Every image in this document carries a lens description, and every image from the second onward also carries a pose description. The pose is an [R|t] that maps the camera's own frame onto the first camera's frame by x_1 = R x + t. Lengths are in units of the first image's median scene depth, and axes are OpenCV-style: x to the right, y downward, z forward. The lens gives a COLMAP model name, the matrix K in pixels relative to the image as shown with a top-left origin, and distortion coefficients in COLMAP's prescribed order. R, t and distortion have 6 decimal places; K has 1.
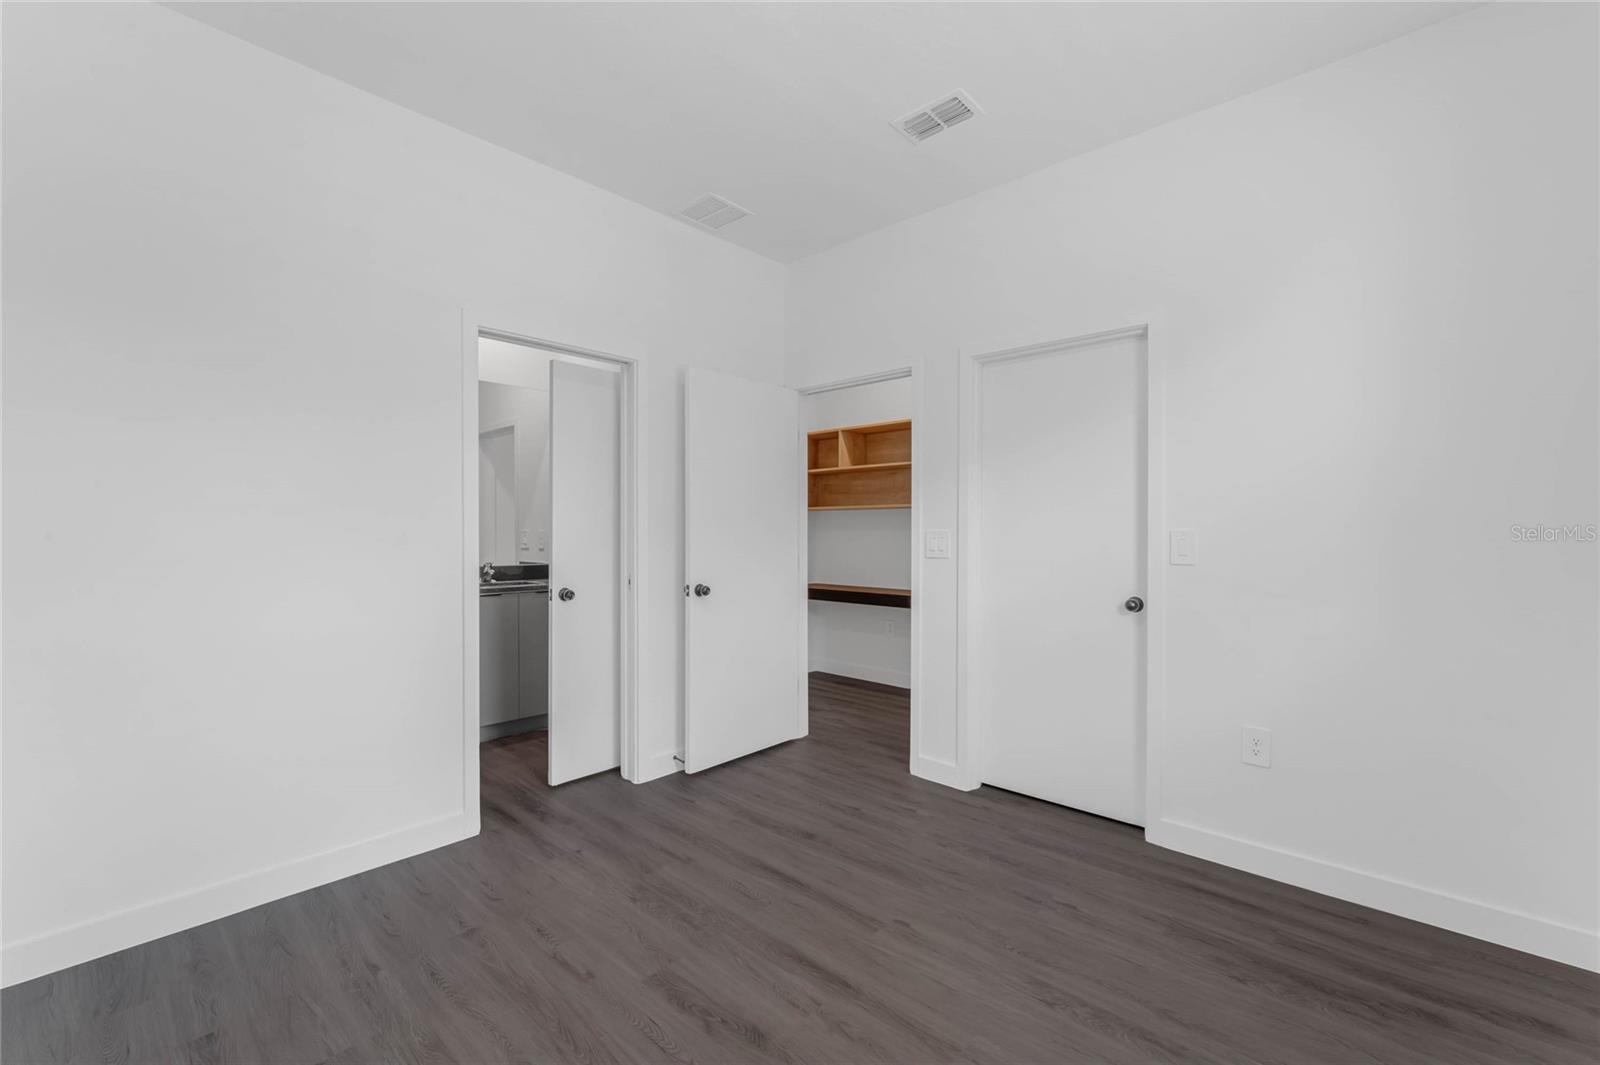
lens RADIAL K [[702.7, 0, 800.8], [0, 702.7, 532.6], [0, 0, 1]] dist [-0.000589, 0.000187]
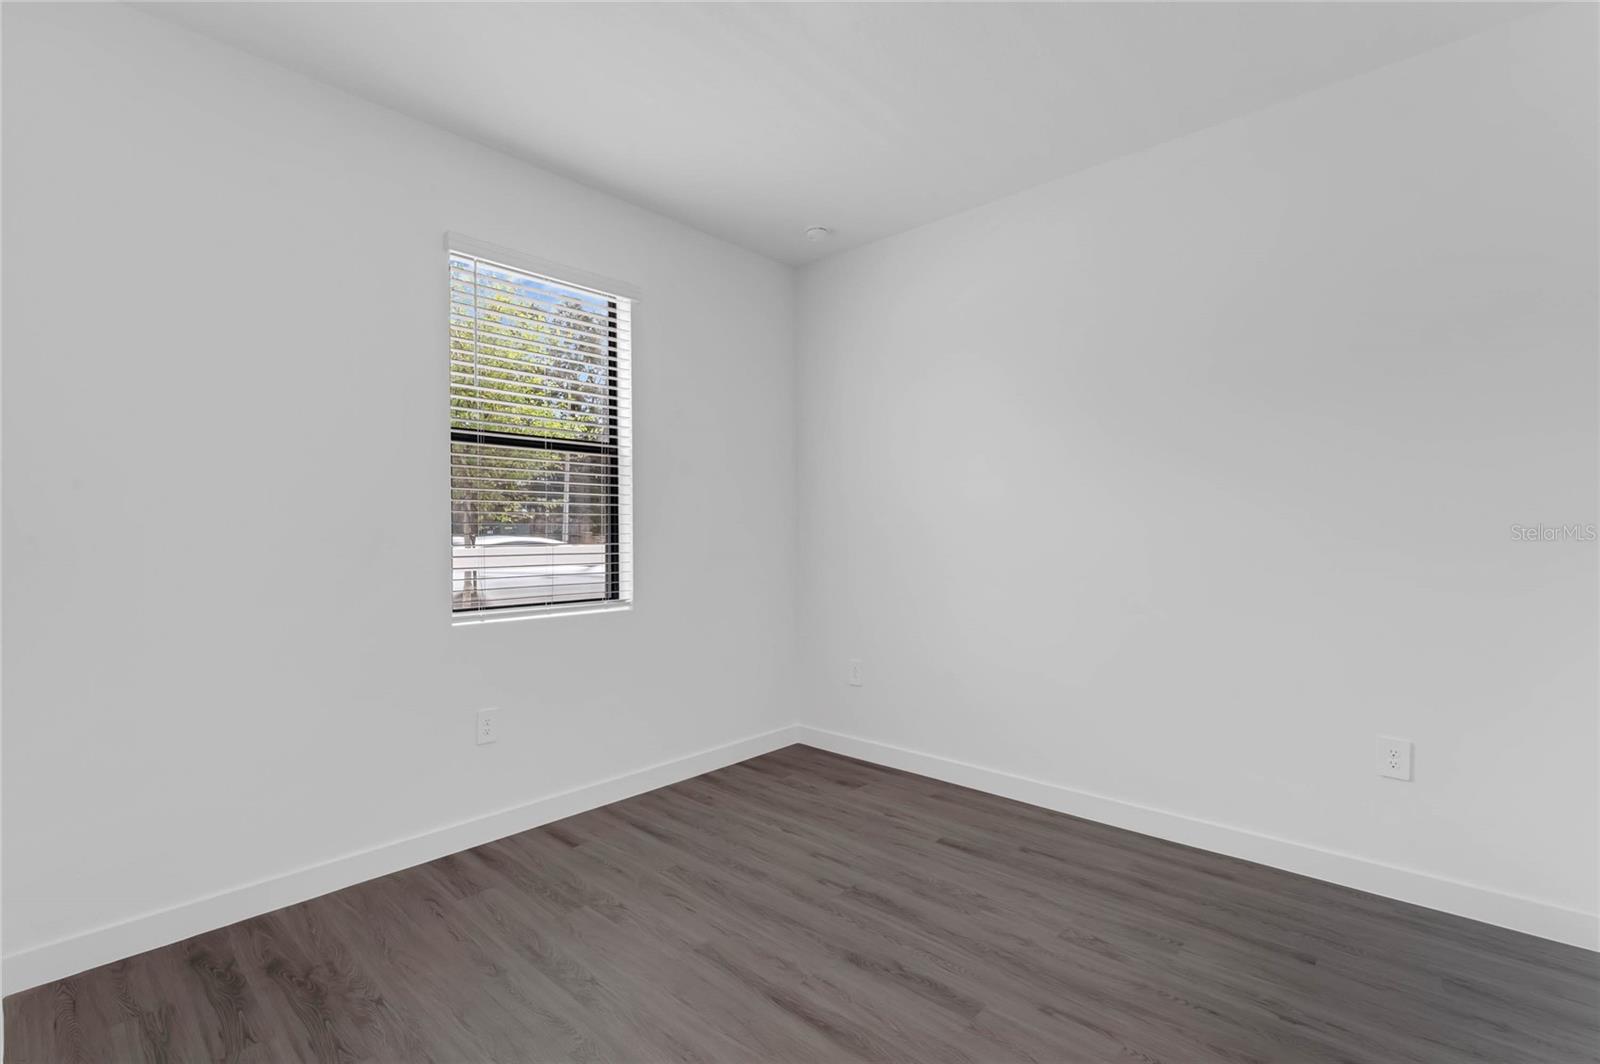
lens RADIAL K [[702.7, 0, 799.2], [0, 702.7, 535.2], [0, 0, 1]] dist [-0.000589, 0.000187]
pose [[-0.999732, 0.003897, -0.022827, 0.054928], [0.003997, 0.999983, -0.004321, -0.010893], [0.022810, -0.004411, -0.999730, 2.045149]]
